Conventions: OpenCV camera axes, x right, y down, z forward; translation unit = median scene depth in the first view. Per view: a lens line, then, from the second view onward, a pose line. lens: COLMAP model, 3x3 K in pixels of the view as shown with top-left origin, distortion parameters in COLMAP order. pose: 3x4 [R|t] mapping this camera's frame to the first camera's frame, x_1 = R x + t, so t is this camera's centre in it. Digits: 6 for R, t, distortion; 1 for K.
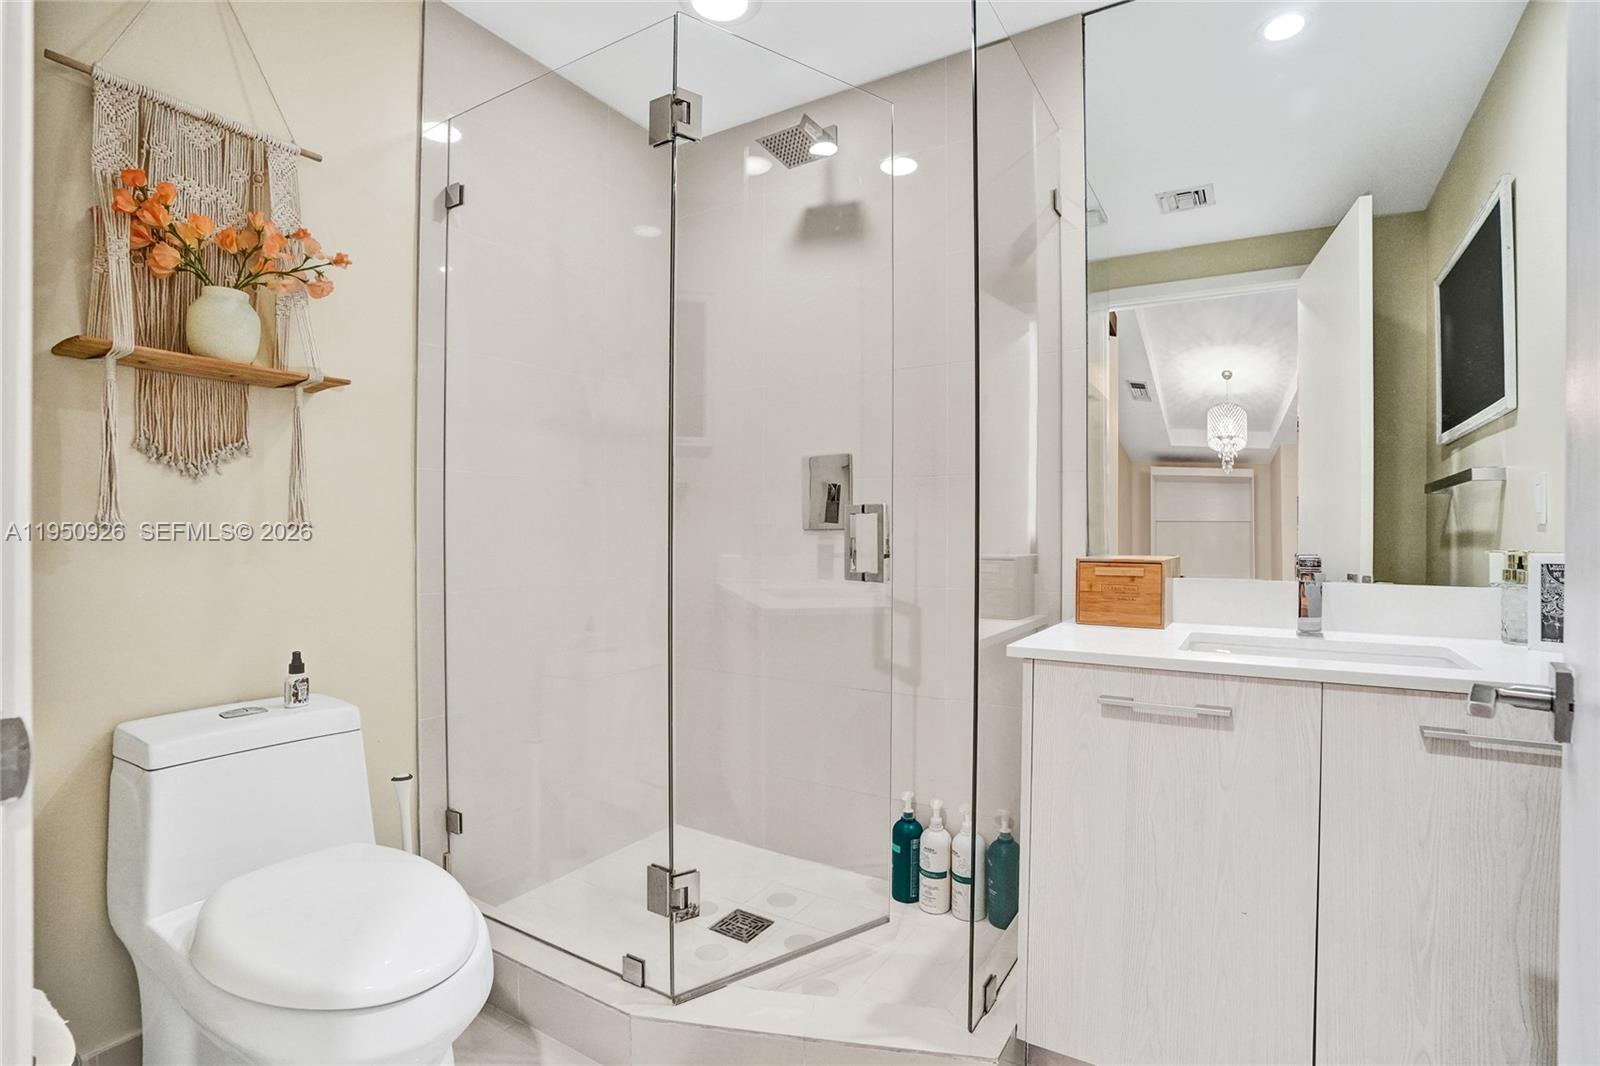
lens RADIAL K [[755.7, 0, 814.6], [0, 755.7, 531.8], [0, 0, 1]] dist [-0.059296, 0.025017]
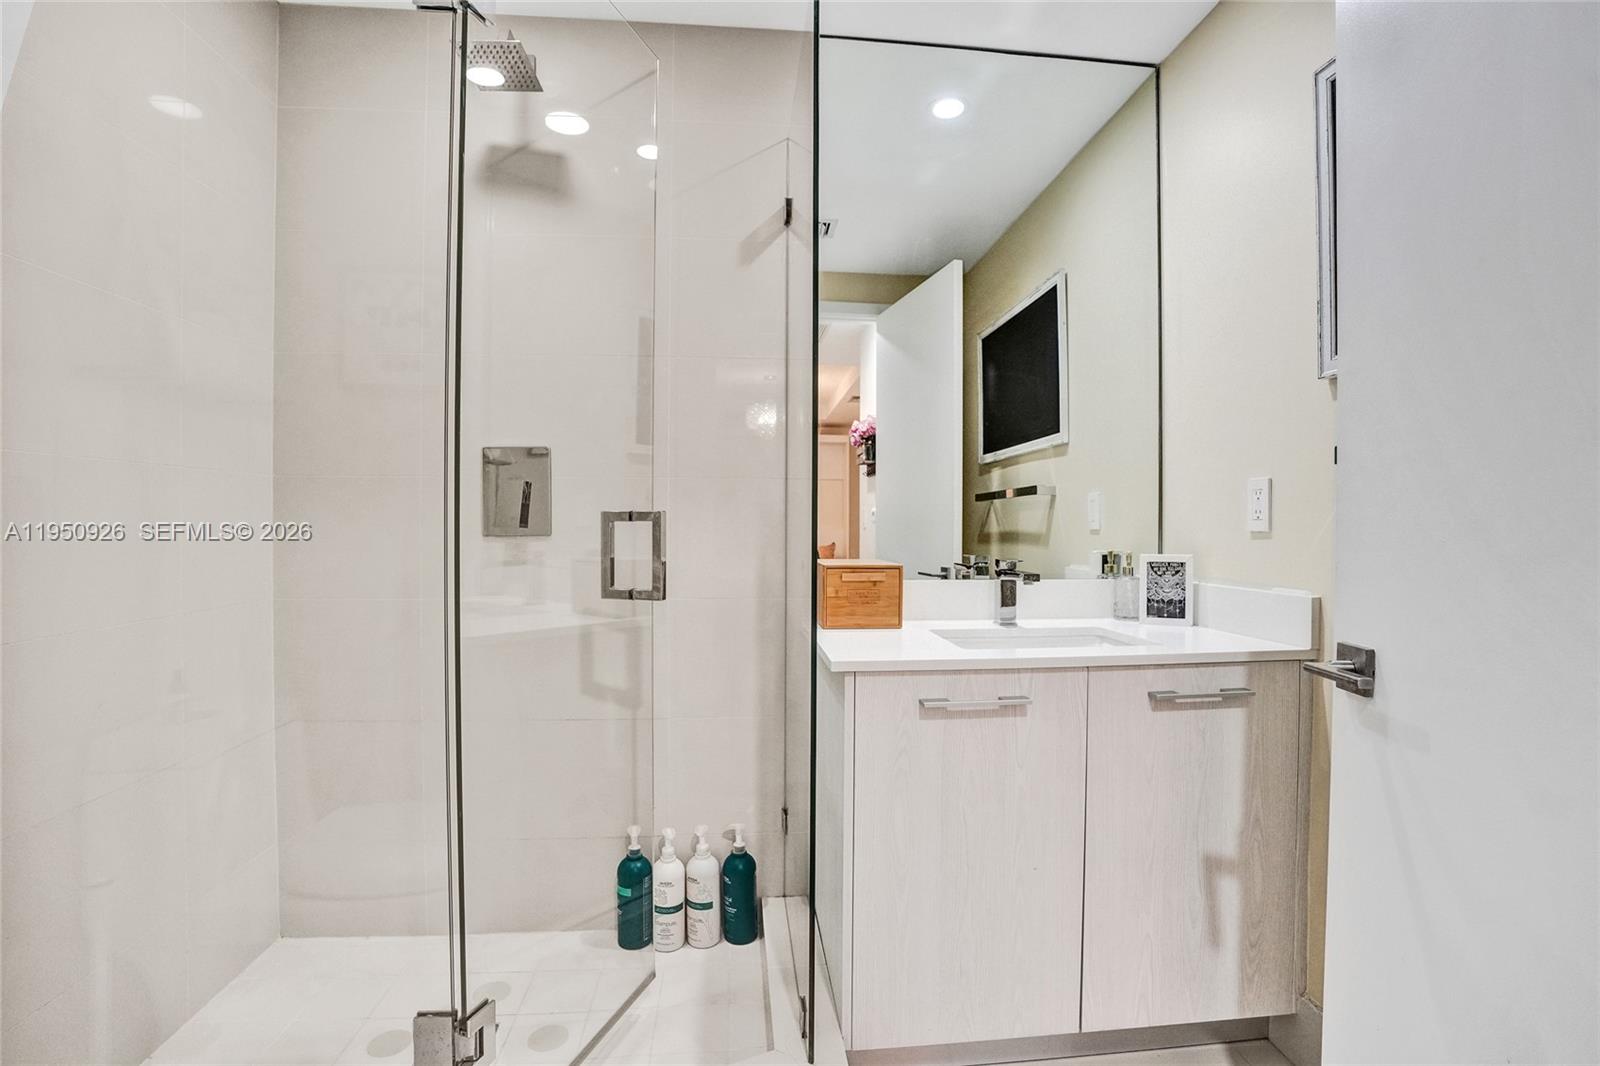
lens RADIAL K [[755.7, 0, 806.8], [0, 755.7, 533.2], [0, 0, 1]] dist [-0.059296, 0.025017]
pose [[0.809580, -0.008016, 0.586955, -0.355583], [0.000717, 0.999920, 0.012666, -0.028150], [-0.587010, -0.009833, 0.809520, 0.231066]]
